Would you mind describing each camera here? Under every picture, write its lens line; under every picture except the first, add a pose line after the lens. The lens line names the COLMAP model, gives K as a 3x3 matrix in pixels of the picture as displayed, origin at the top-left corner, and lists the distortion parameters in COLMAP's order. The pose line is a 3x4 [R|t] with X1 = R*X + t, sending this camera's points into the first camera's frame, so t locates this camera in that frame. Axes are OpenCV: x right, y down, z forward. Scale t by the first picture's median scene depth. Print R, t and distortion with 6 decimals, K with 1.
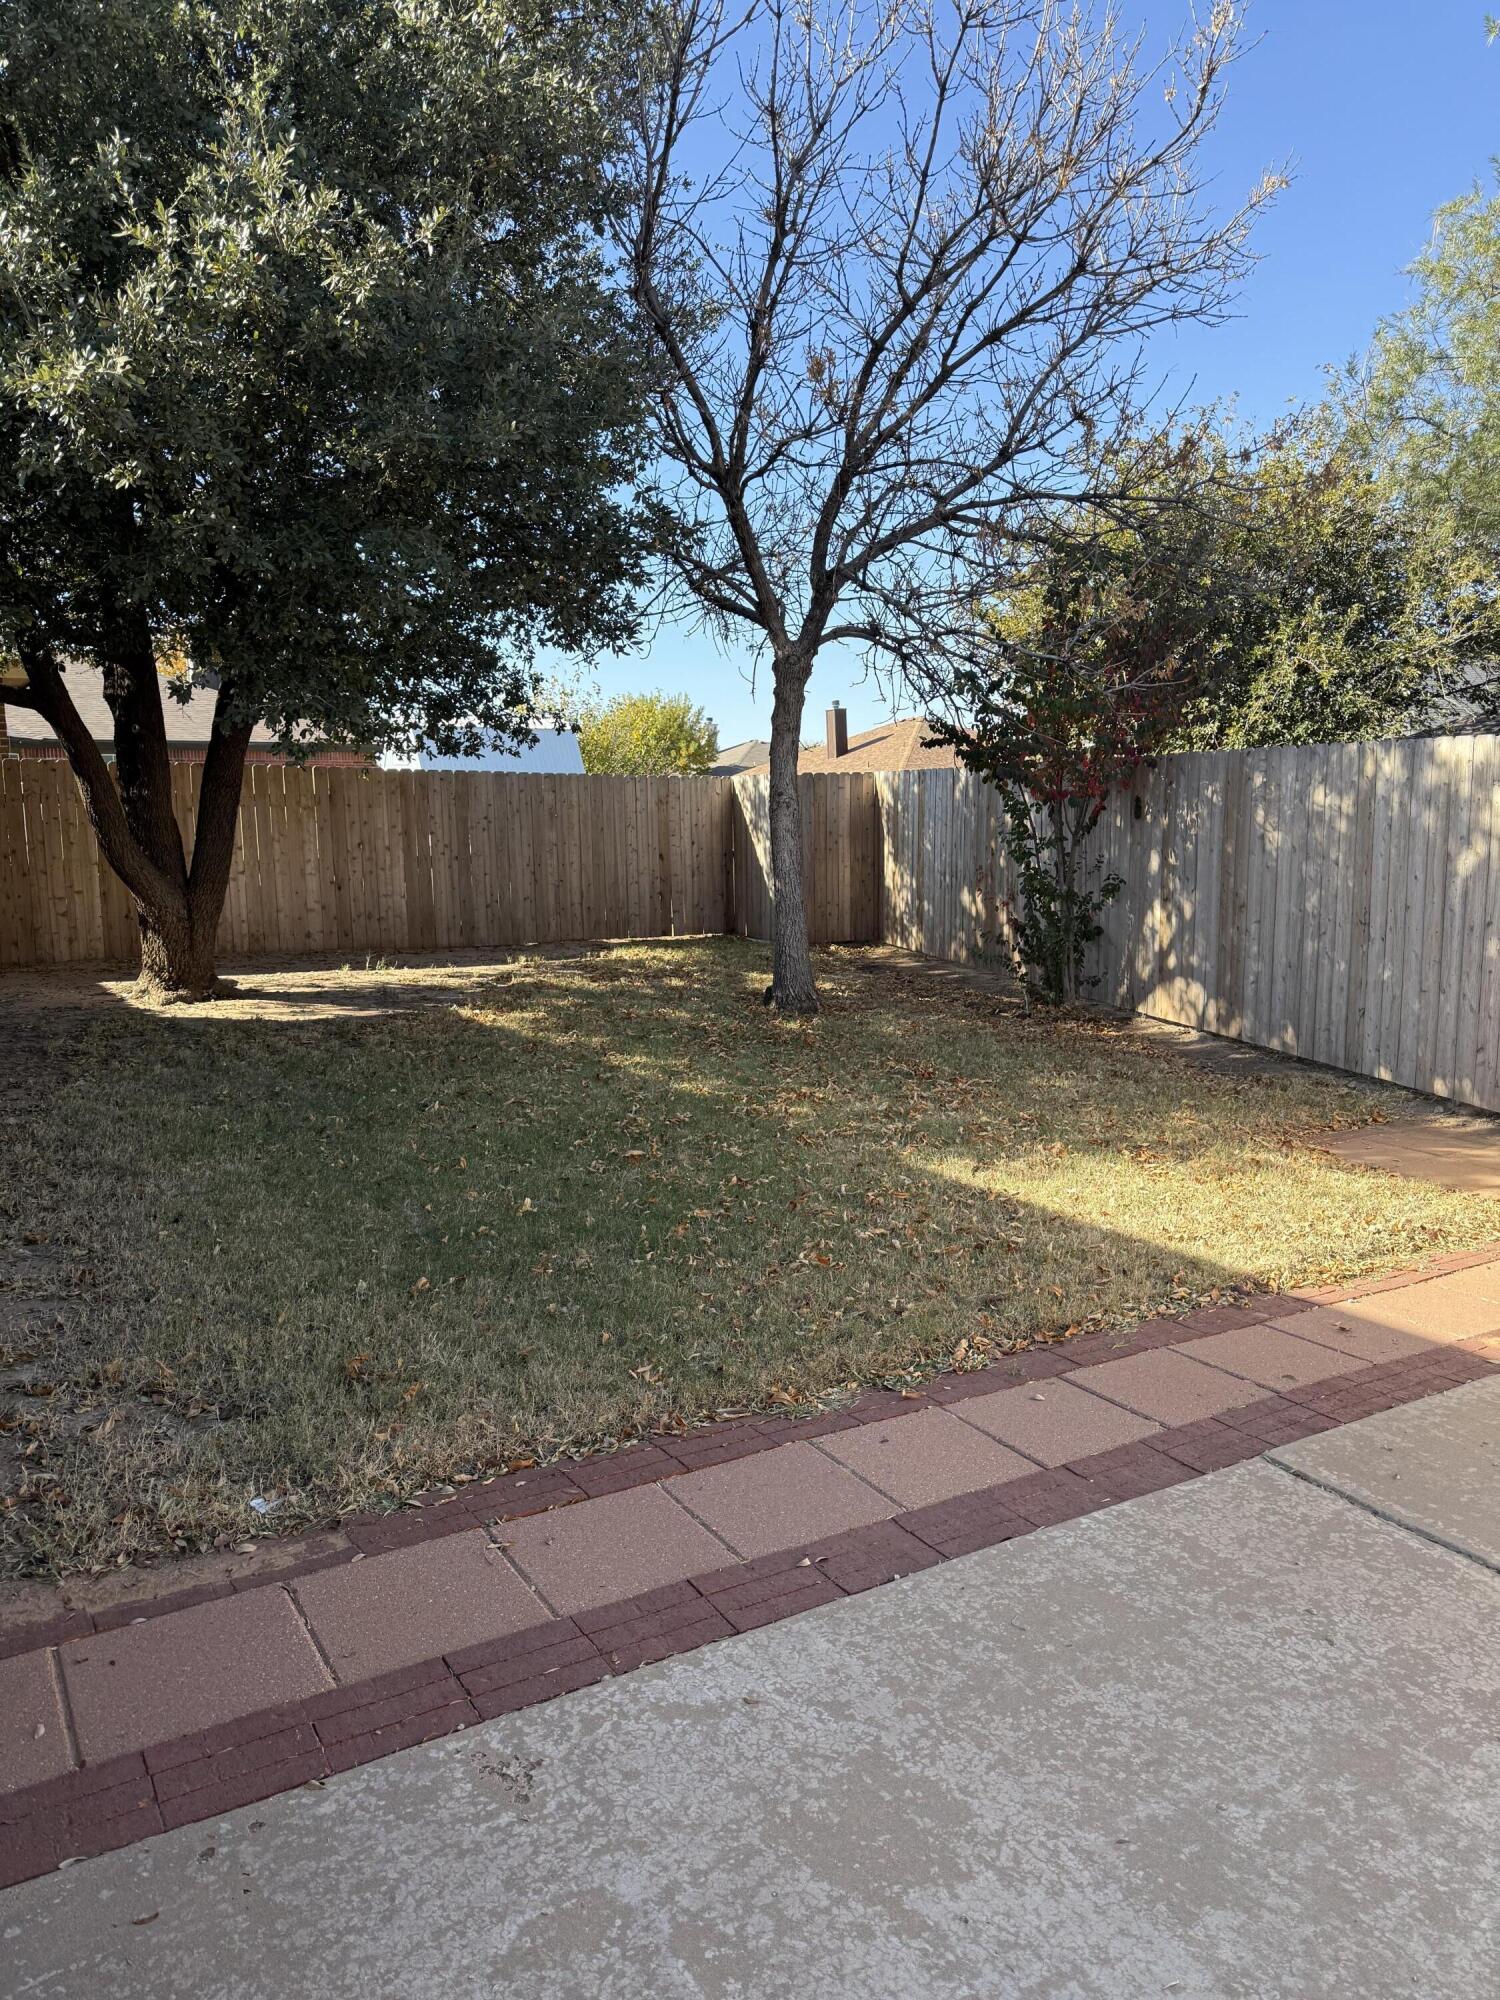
lens RADIAL K [[1440.3, 0, 749.5], [0, 1440.3, 959.5], [0, 0, 1]] dist [0.000128, 0.001451]
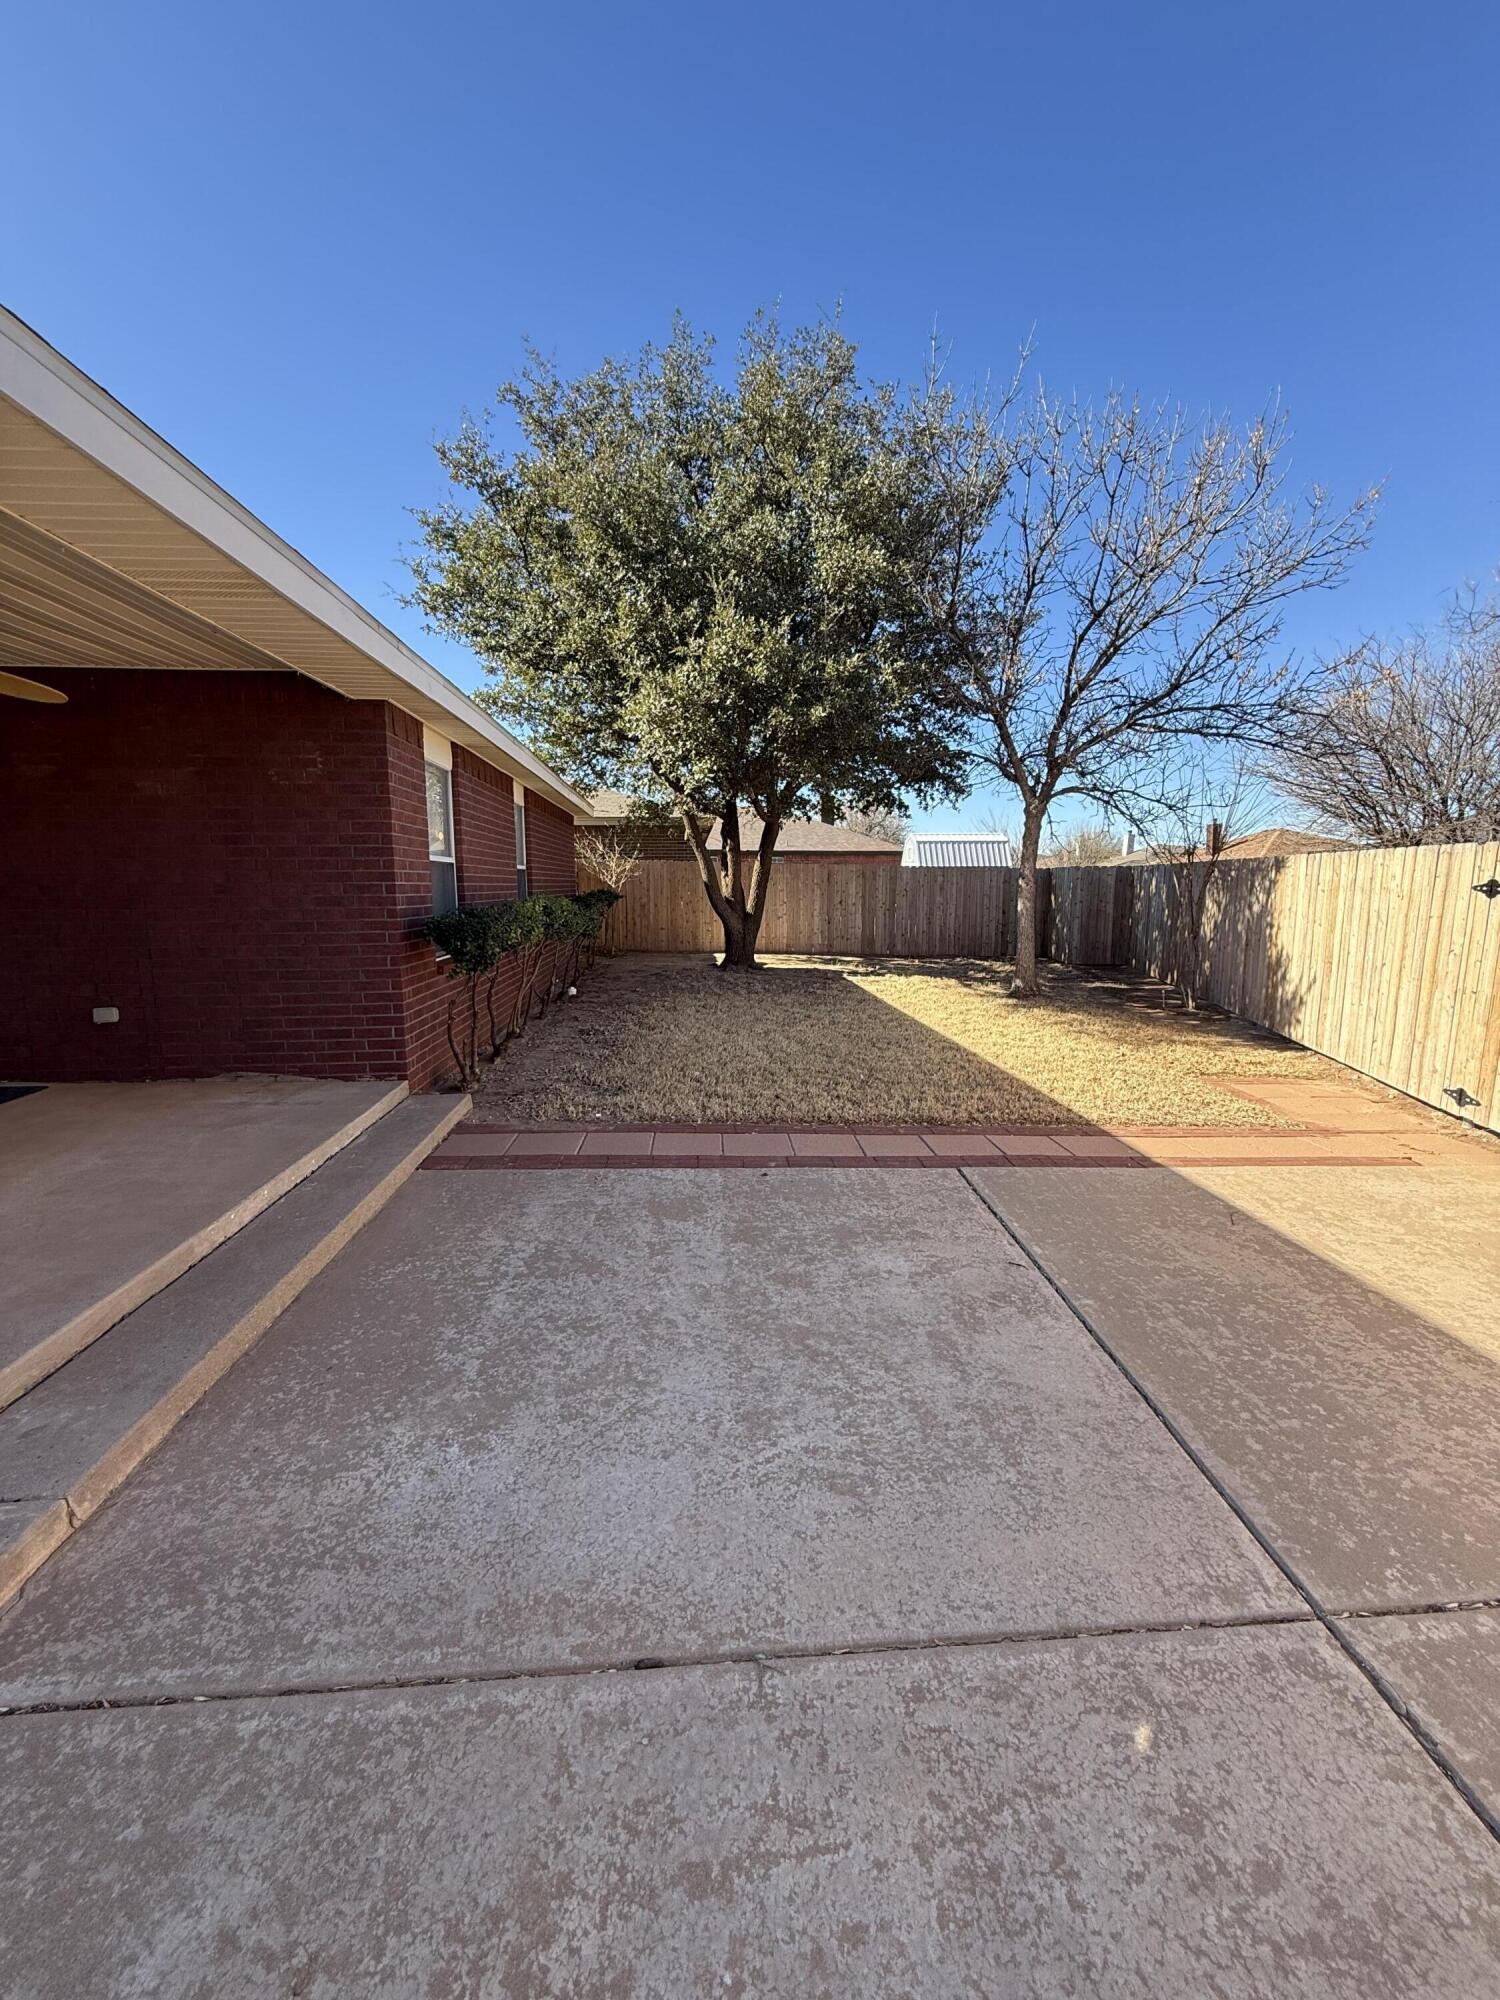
lens RADIAL K [[799.9, 0, 750.0], [0, 799.9, 1000.0], [0, 0, 1]] dist [0.000364, 0.000090]
pose [[0.884533, 0.082867, -0.459058, 0.687858], [-0.064624, 0.996374, 0.055340, 0.022967], [0.461979, -0.019284, 0.886681, -0.332835]]
